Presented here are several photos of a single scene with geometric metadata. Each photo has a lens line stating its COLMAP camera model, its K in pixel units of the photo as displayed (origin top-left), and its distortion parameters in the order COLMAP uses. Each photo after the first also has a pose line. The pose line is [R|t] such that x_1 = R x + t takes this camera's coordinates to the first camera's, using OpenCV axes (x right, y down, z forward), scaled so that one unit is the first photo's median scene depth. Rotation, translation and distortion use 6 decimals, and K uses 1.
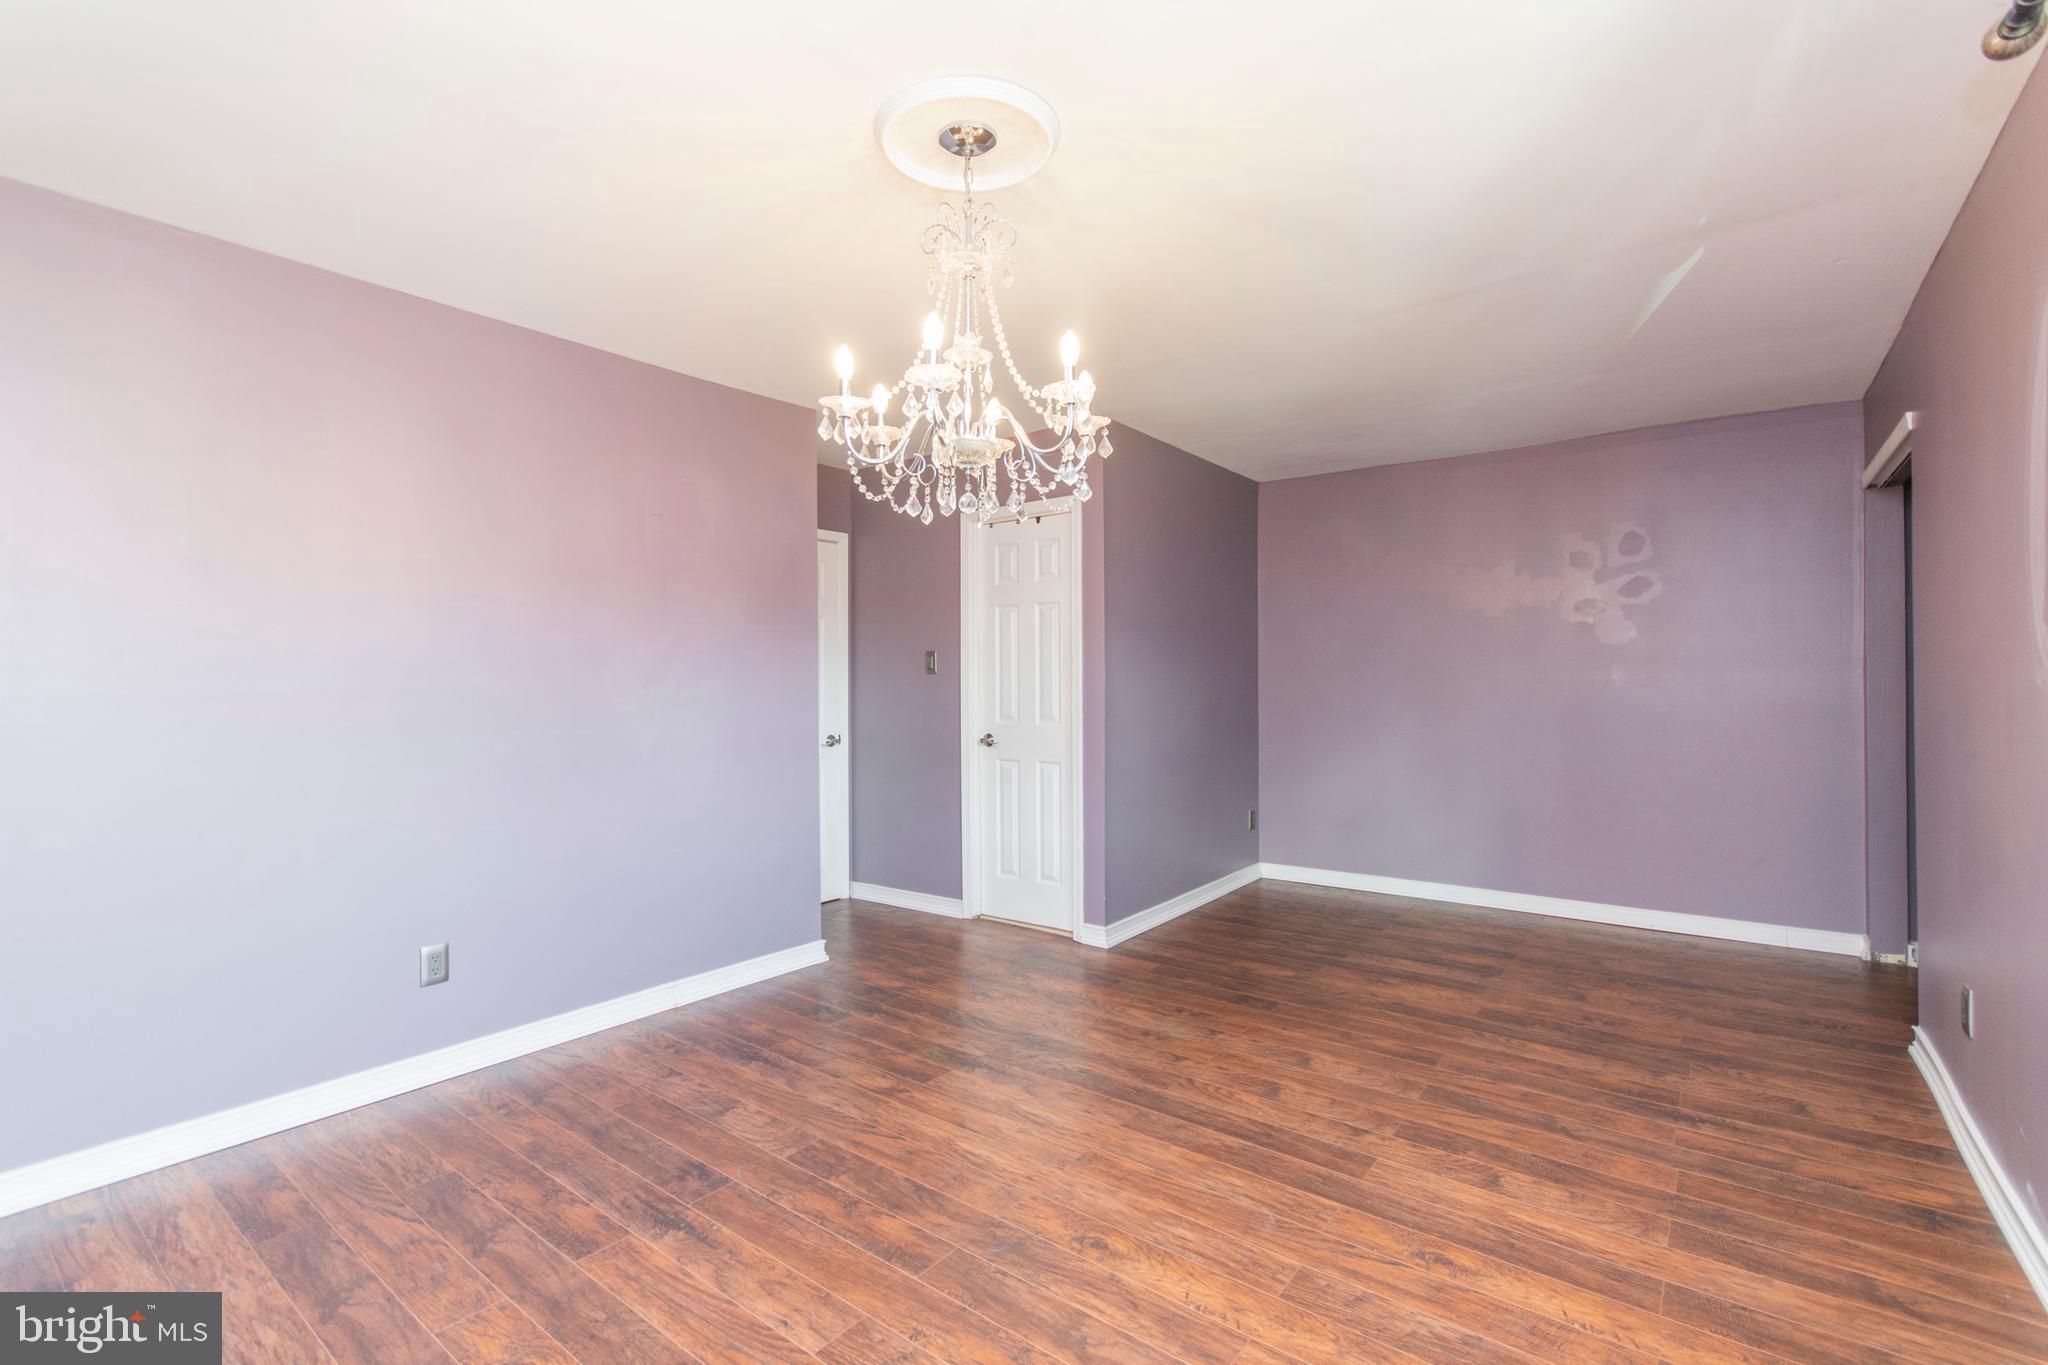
lens RADIAL K [[916.0, 0, 990.4], [0, 916.0, 663.2], [0, 0, 1]] dist [0.003614, 0.000072]
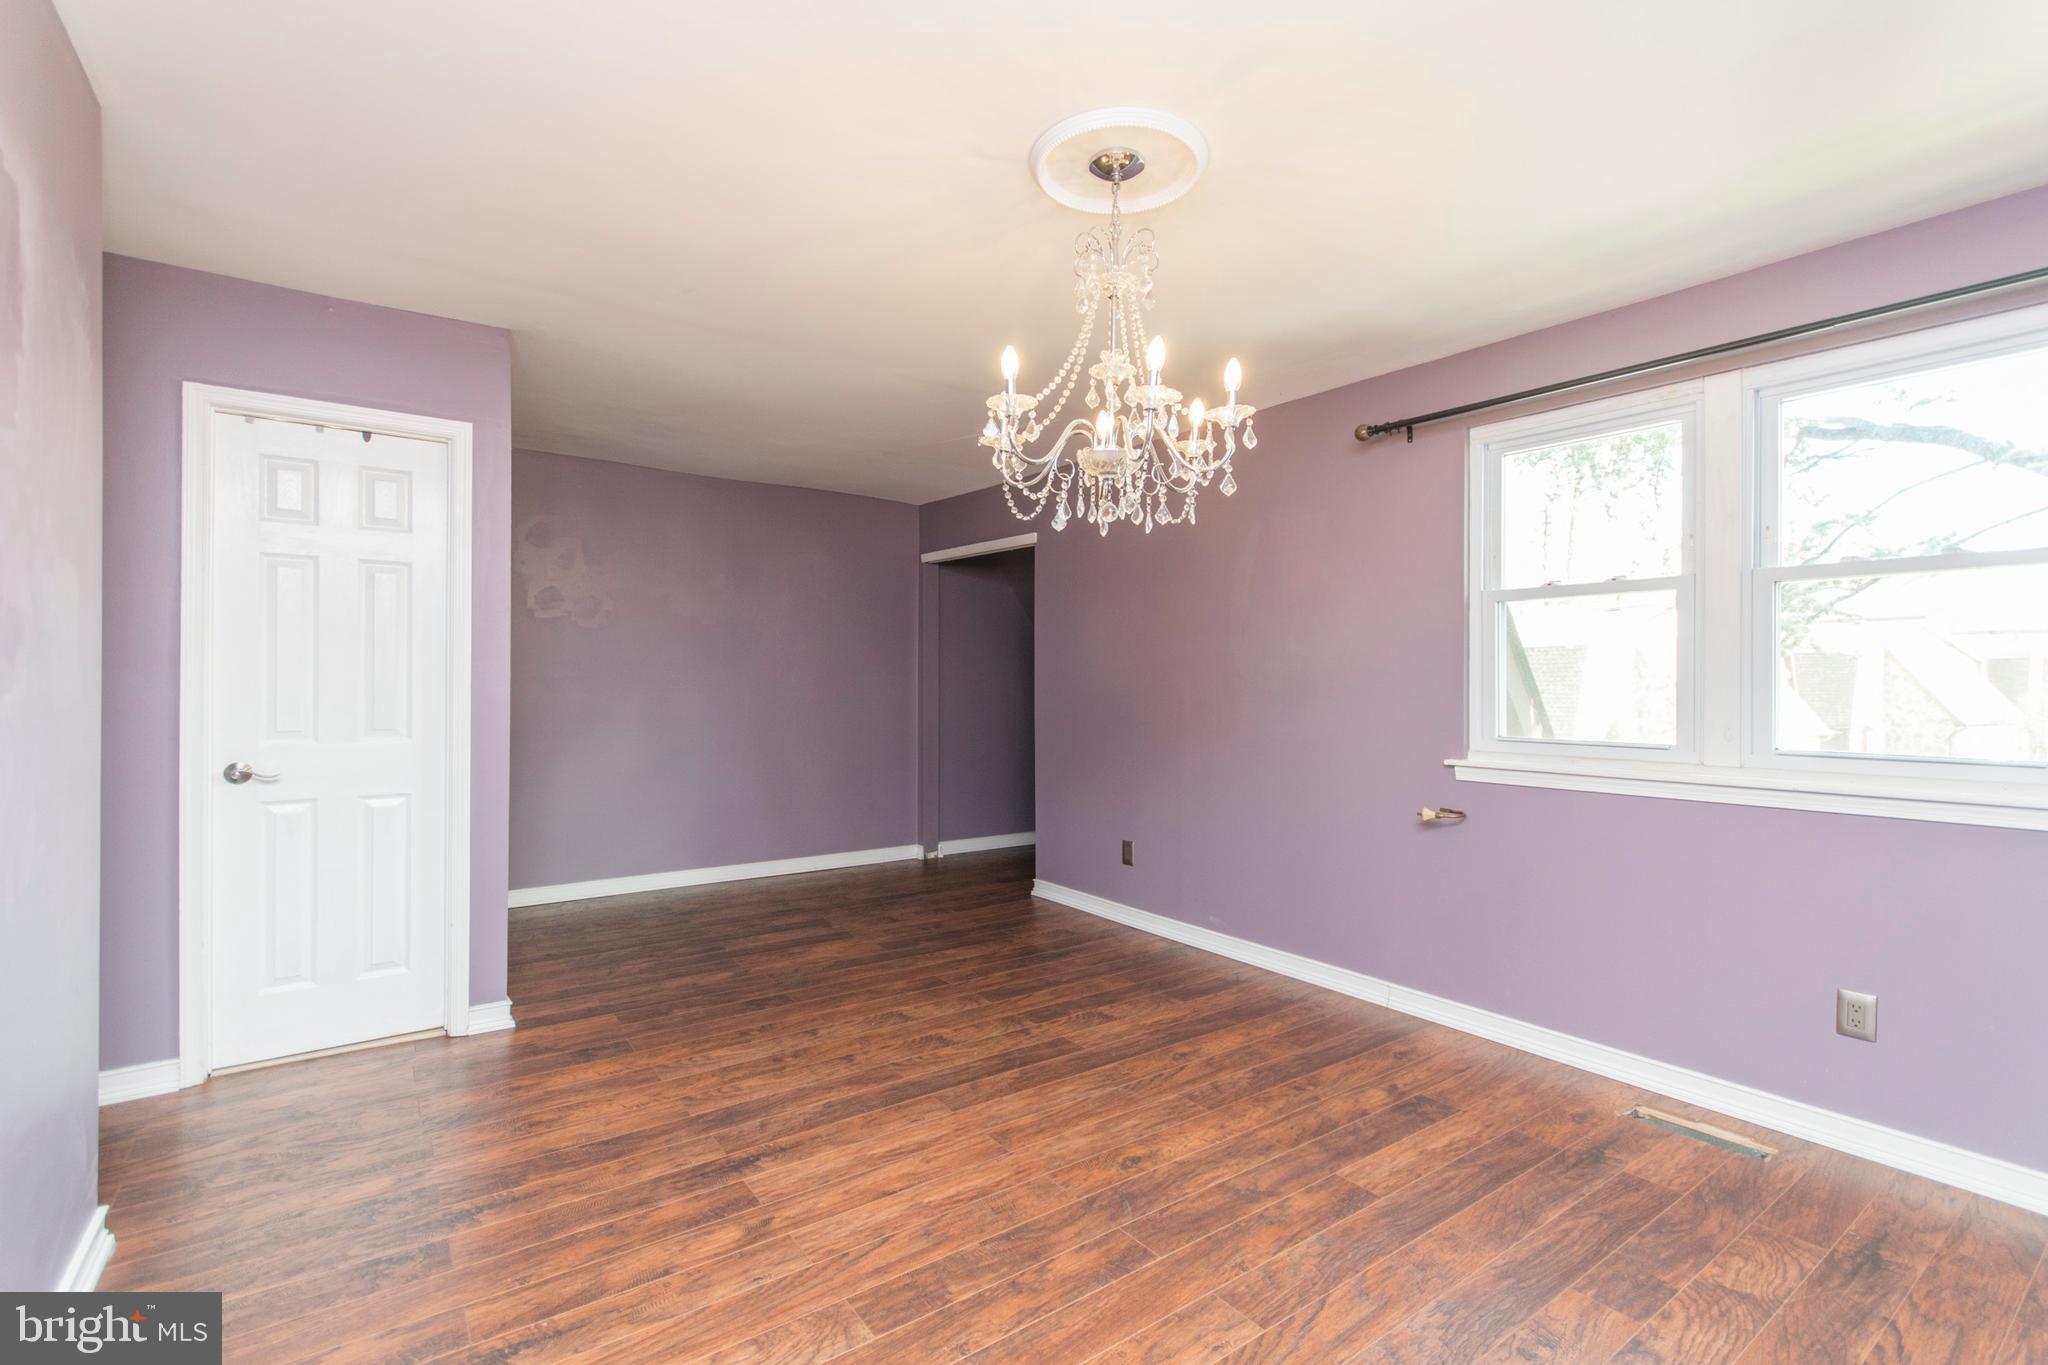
lens RADIAL K [[916.0, 0, 1010.8], [0, 916.0, 666.1], [0, 0, 1]] dist [0.003614, 0.000072]
pose [[0.271812, 0.024620, 0.962035, -0.833857], [-0.030136, 0.999400, -0.017061, 0.014941], [-0.961878, -0.024354, 0.272391, 0.650885]]
